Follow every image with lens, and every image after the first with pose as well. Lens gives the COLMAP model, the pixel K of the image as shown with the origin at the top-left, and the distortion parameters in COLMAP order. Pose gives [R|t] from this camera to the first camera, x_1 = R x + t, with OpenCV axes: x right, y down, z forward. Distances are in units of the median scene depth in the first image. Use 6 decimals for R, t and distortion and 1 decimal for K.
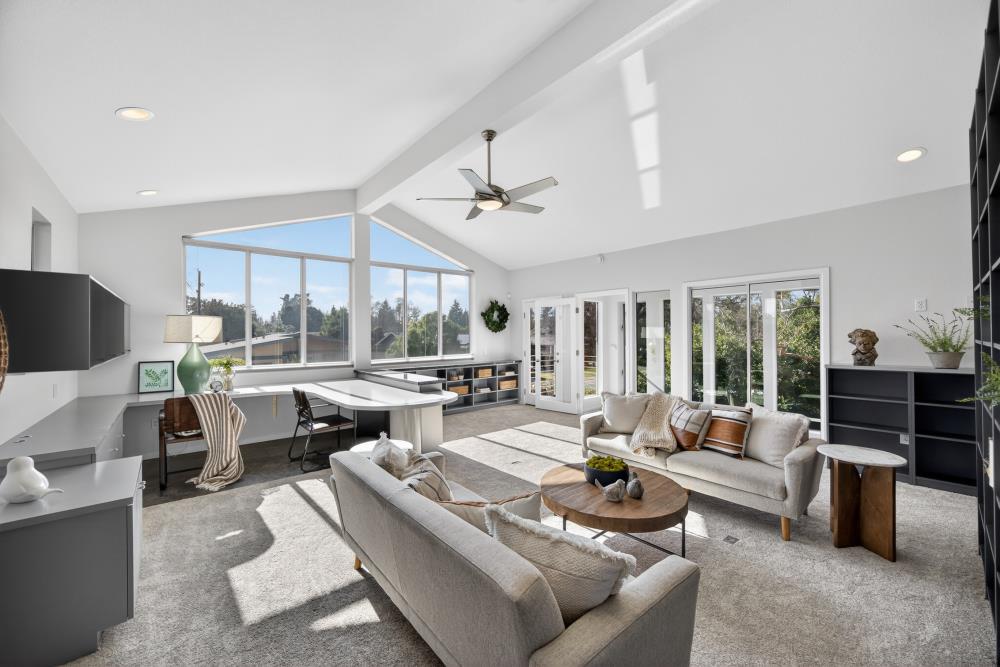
lens RADIAL K [[384.0, 0, 499.8], [0, 384.0, 332.1], [0, 0, 1]] dist [-0.020262, 0.000401]
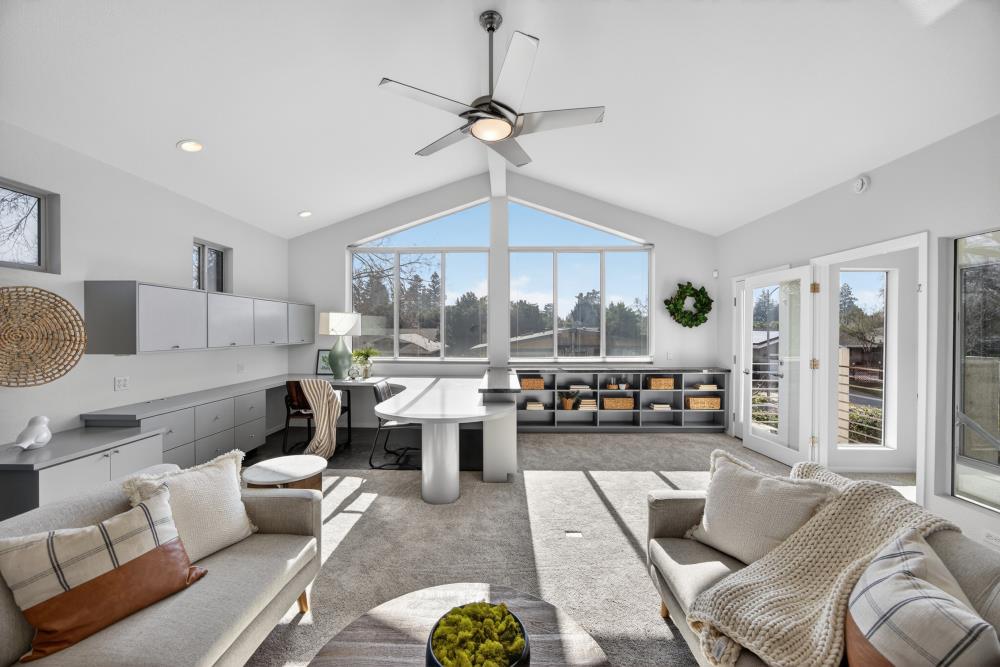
lens RADIAL K [[384.0, 0, 499.3], [0, 384.0, 334.7], [0, 0, 1]] dist [-0.020262, 0.000401]
pose [[0.745610, 0.015264, -0.666208, 0.209148], [-0.002664, 0.999798, 0.019925, 0.001125], [0.666378, -0.013081, 0.745500, 0.262698]]
